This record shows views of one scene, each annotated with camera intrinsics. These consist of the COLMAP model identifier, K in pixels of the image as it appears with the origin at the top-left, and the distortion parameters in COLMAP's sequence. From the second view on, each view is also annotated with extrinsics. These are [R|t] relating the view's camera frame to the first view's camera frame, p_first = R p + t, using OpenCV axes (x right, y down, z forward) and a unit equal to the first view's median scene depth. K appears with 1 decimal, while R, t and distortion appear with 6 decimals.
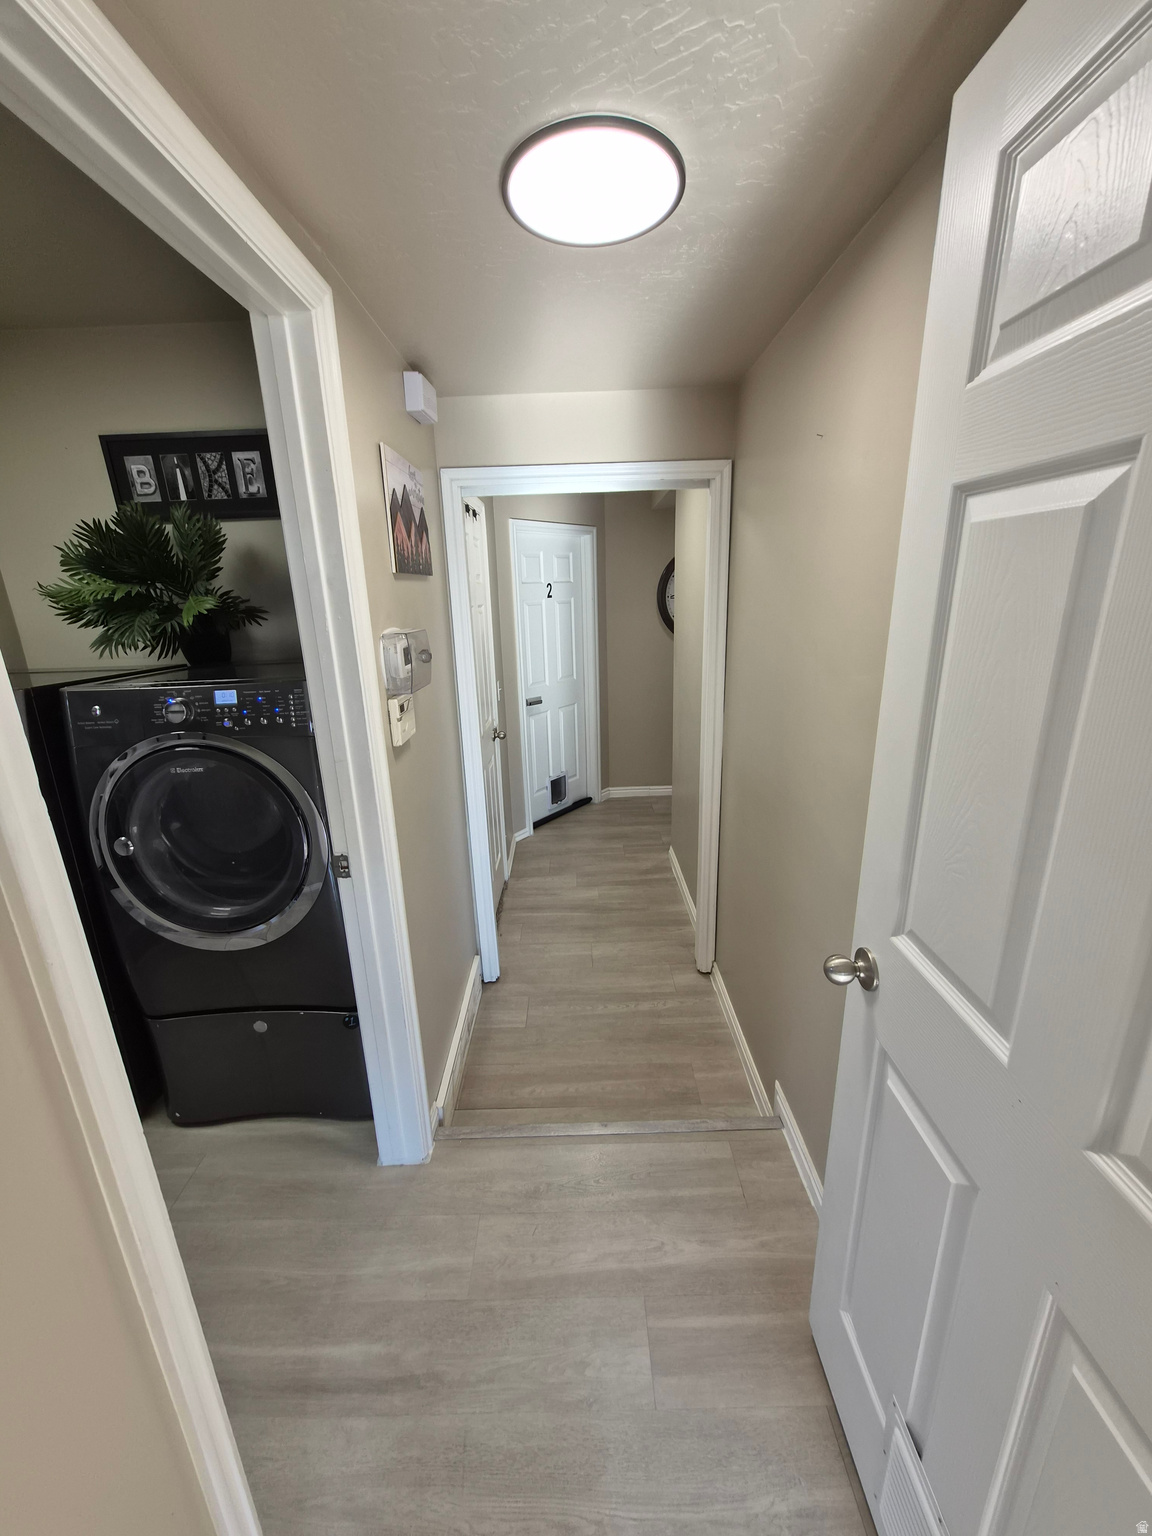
lens RADIAL K [[601.9, 0, 575.9], [0, 601.9, 761.6], [0, 0, 1]] dist [-0.001623, 0.000399]
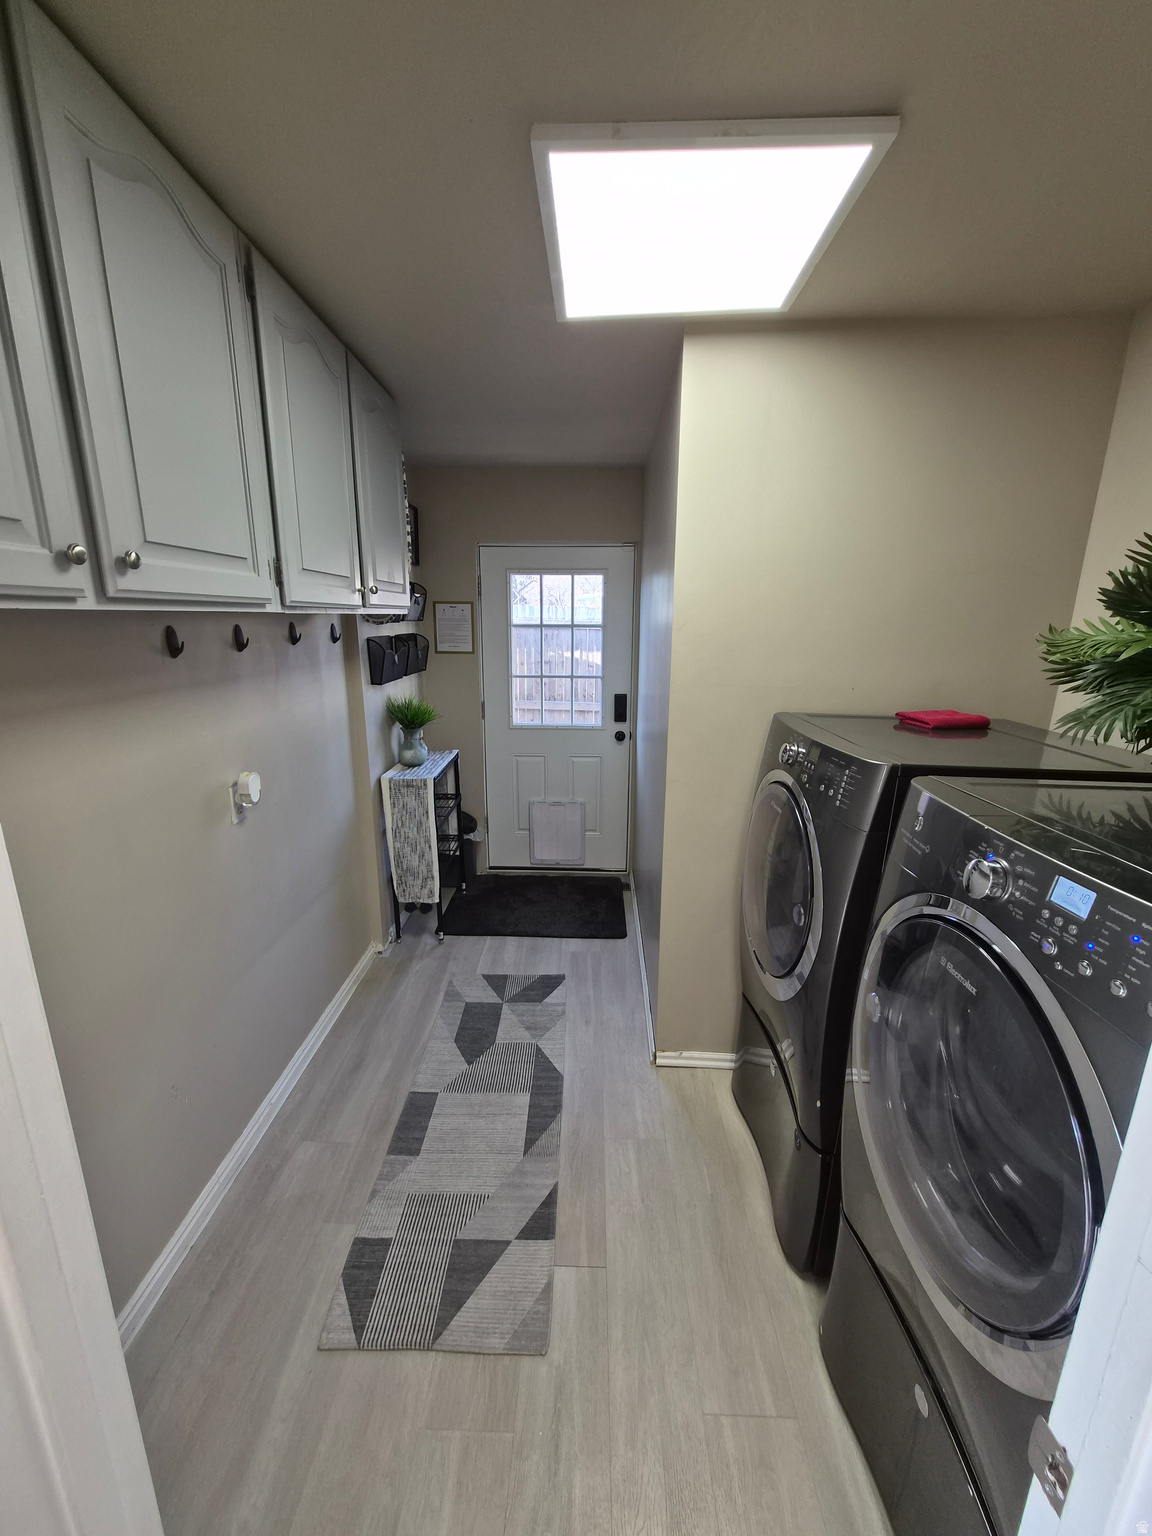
lens RADIAL K [[601.9, 0, 579.1], [0, 601.9, 765.1], [0, 0, 1]] dist [-0.001623, 0.000399]
pose [[-0.024255, 0.267983, -0.963118, -0.149307], [-0.288146, 0.920642, 0.263421, -0.213740], [0.957279, 0.283908, 0.054888, 0.576285]]
